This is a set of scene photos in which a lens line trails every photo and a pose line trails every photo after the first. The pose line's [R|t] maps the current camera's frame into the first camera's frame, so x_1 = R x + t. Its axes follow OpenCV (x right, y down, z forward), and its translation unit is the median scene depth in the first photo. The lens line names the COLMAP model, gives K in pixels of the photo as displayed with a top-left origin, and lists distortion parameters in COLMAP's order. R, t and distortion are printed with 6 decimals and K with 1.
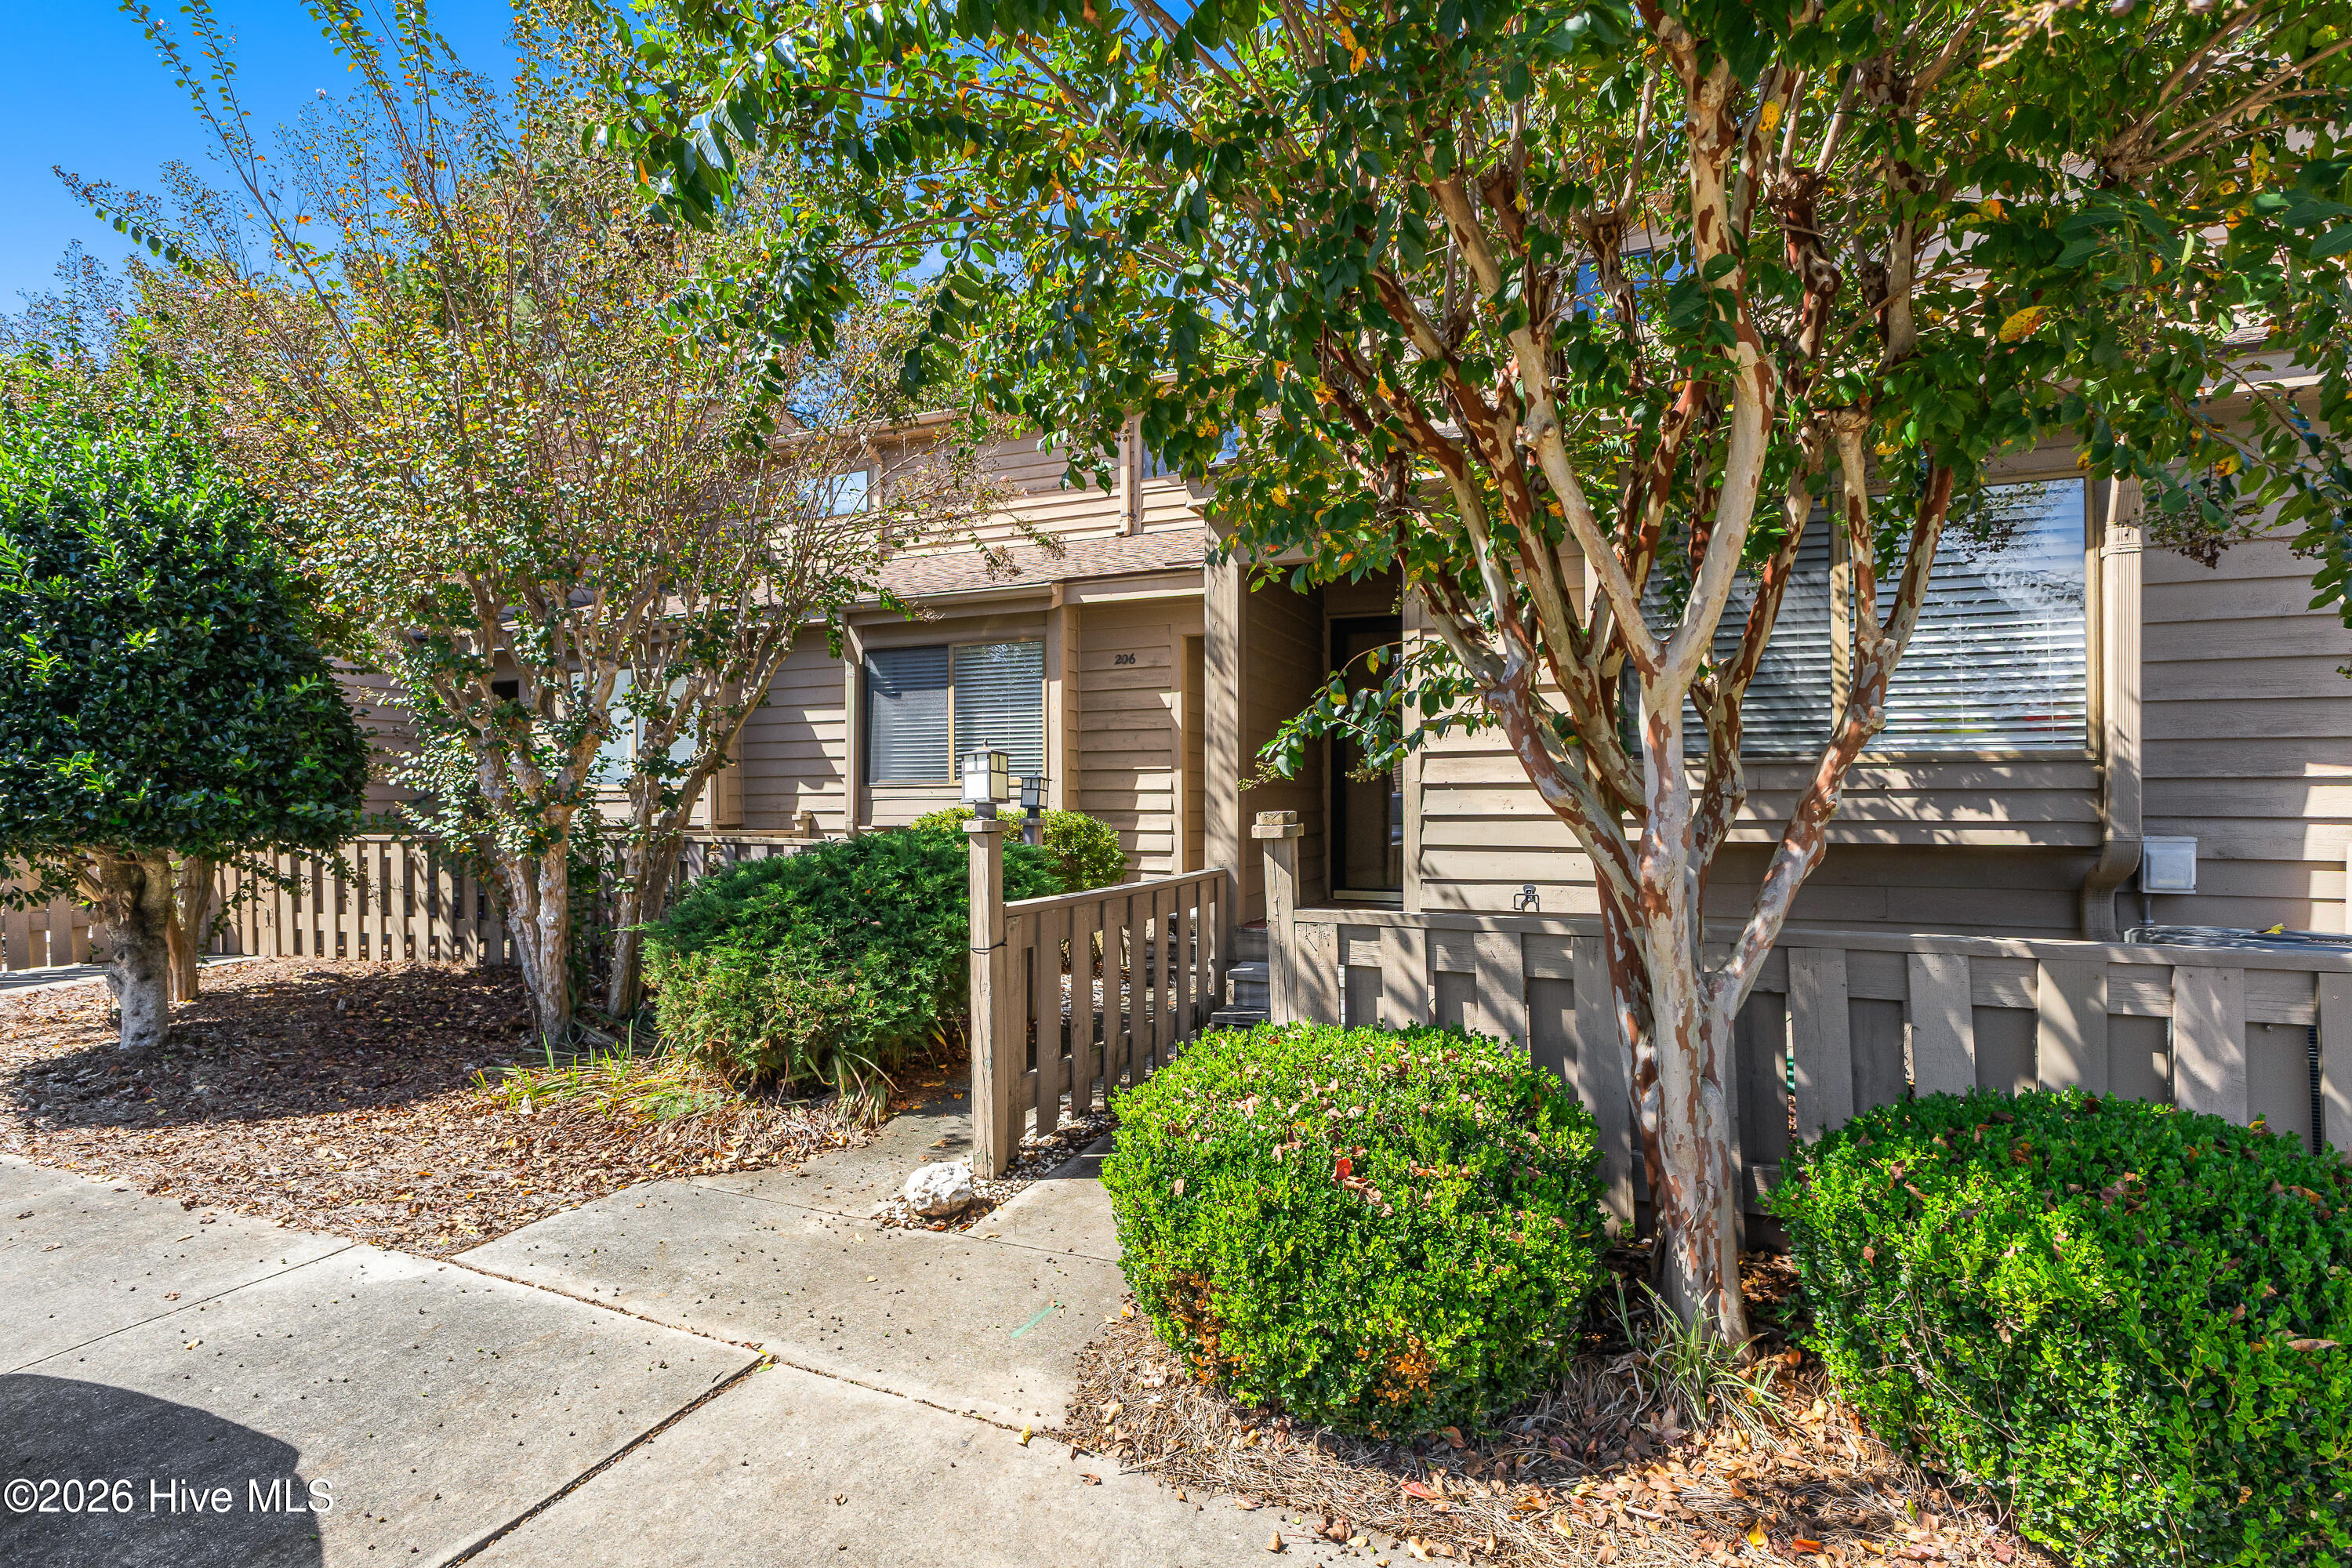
lens RADIAL K [[1159.1, 0, 1153.0], [0, 1159.1, 793.8], [0, 0, 1]] dist [0.008964, -0.007088]
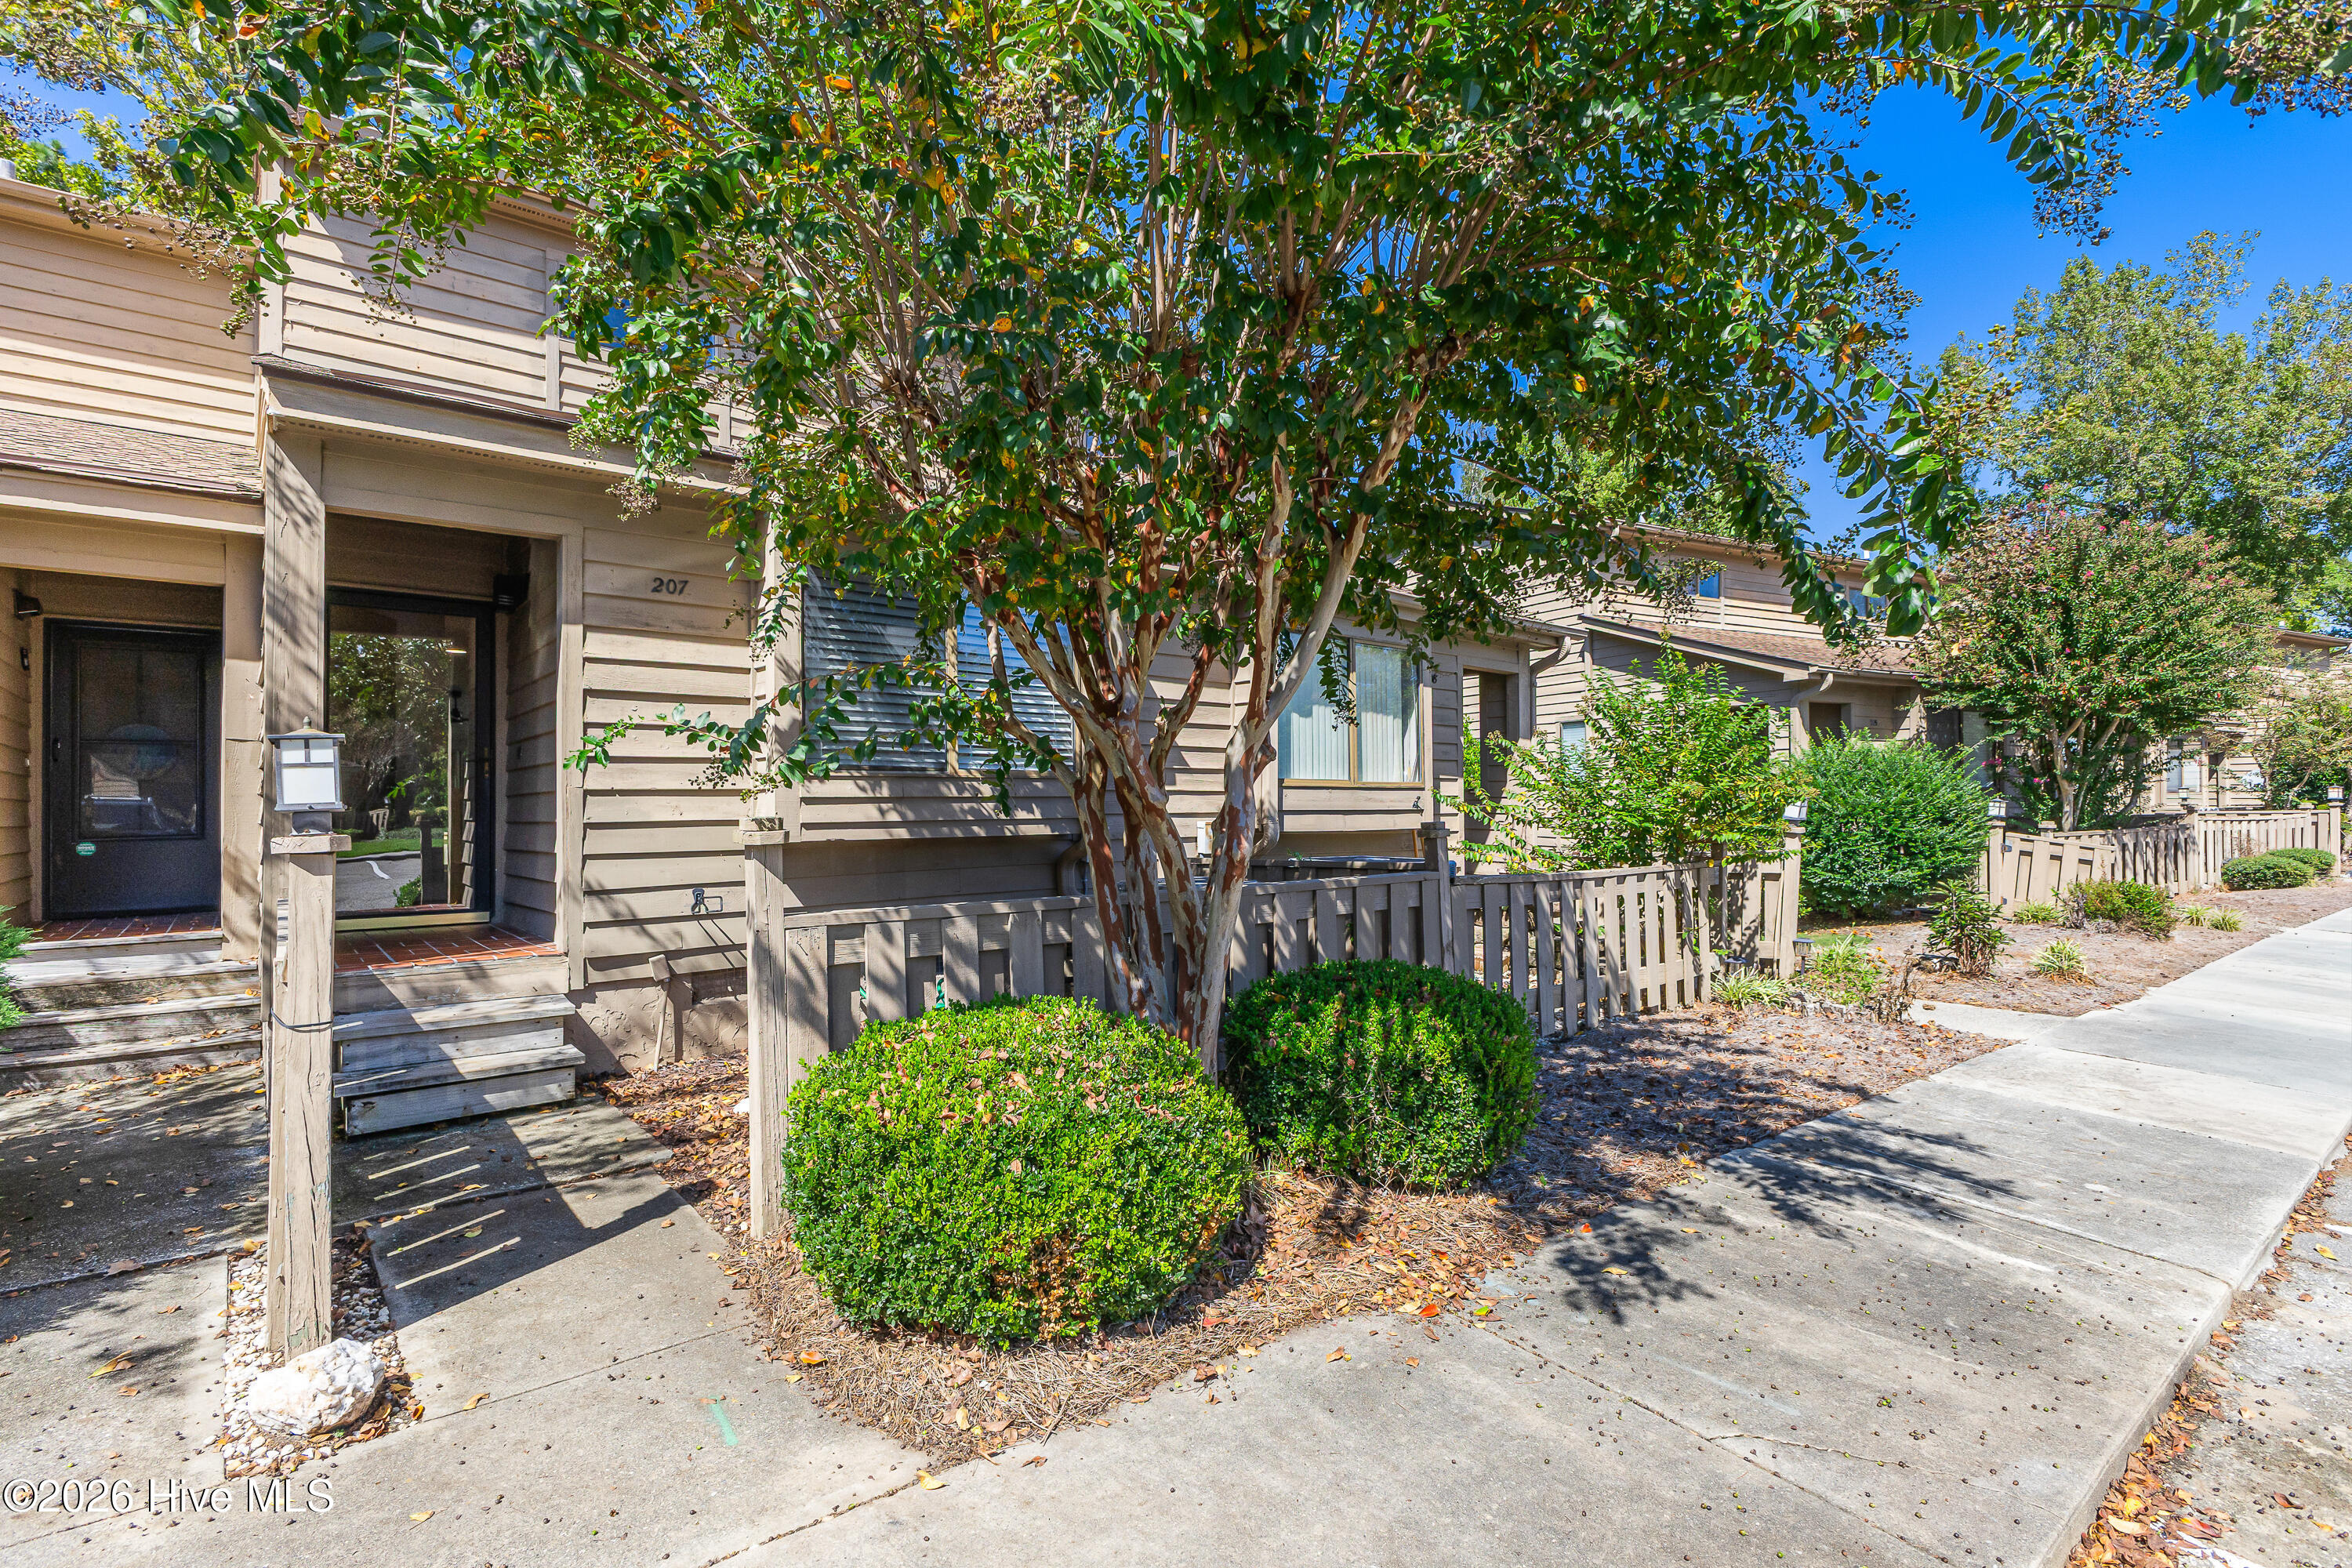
lens RADIAL K [[1097.5, 0, 1170.9], [0, 1097.5, 778.3], [0, 0, 1]] dist [-0.001716, -0.001198]
pose [[0.441743, 0.019609, 0.896927, -0.500951], [0.000532, 0.999755, -0.022119, 0.003445], [-0.897142, 0.010248, 0.441624, 0.259497]]
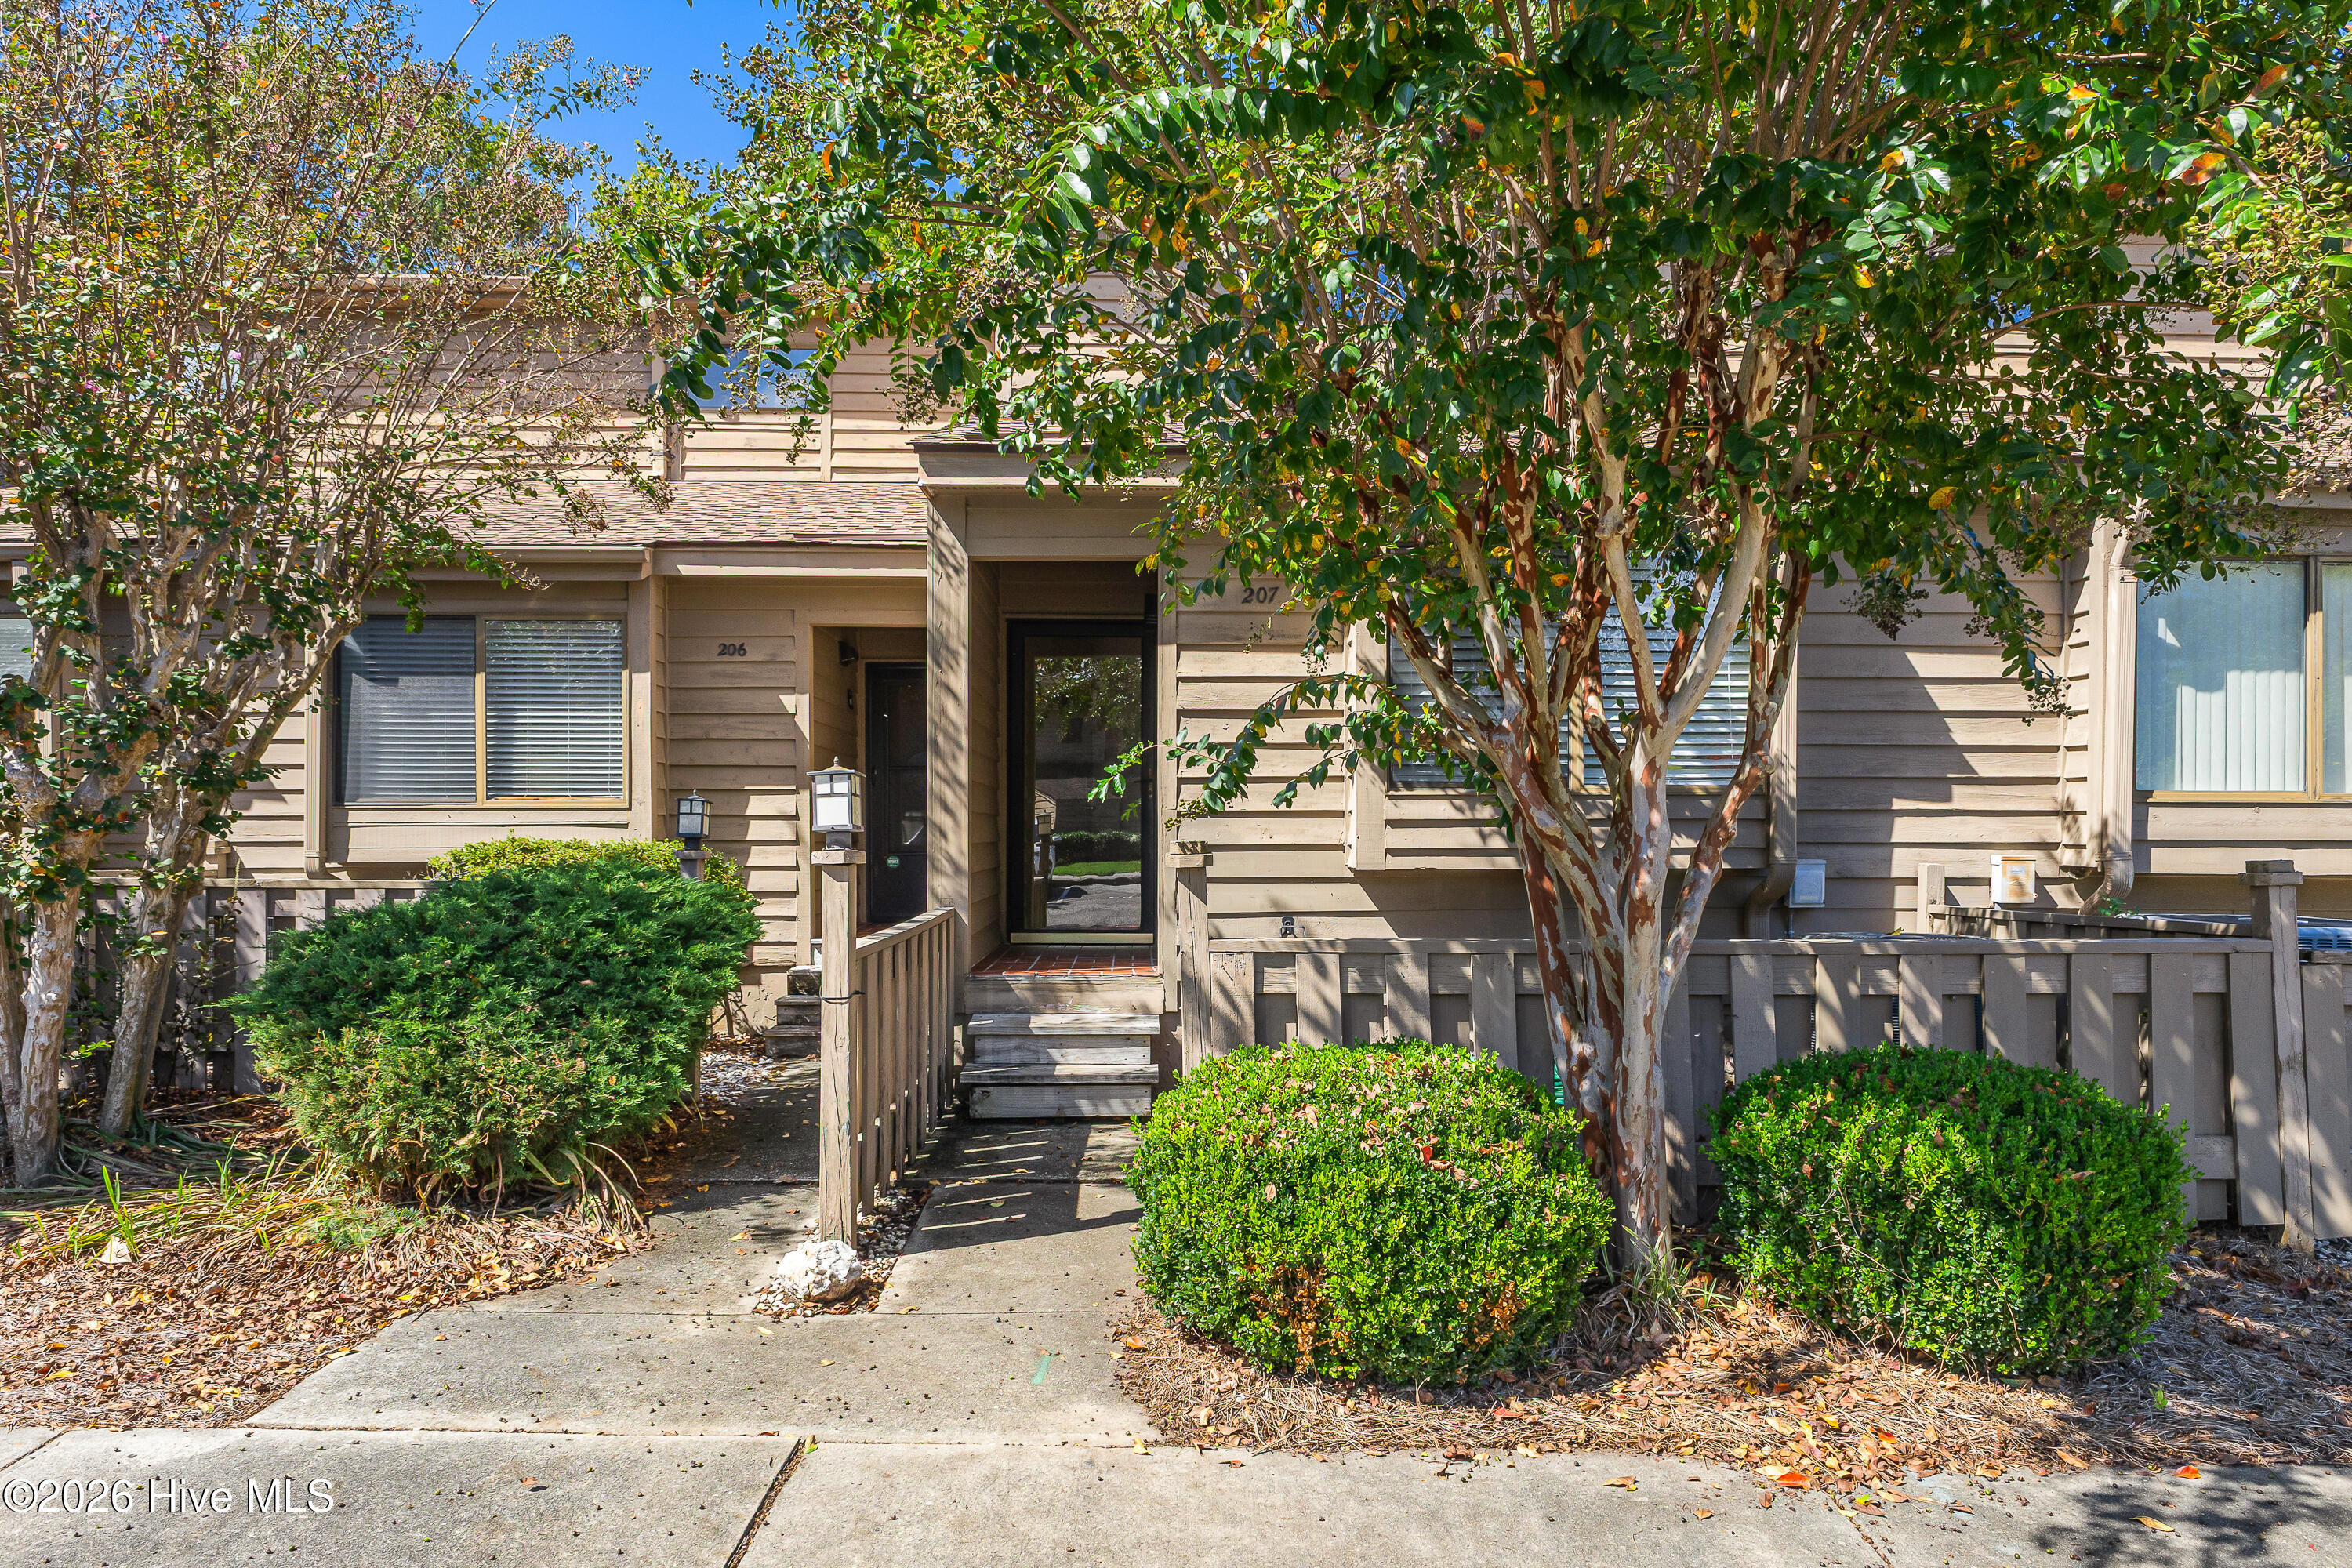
lens RADIAL K [[1505.8, 0, 1182.6], [0, 1505.8, 826.7], [0, 0, 1]] dist [-0.013348, 0.000715]
pose [[0.906456, 0.001922, 0.422297, -0.385869], [-0.003889, 0.999985, 0.003797, -0.000562], [-0.422283, -0.005084, 0.906450, -0.130135]]
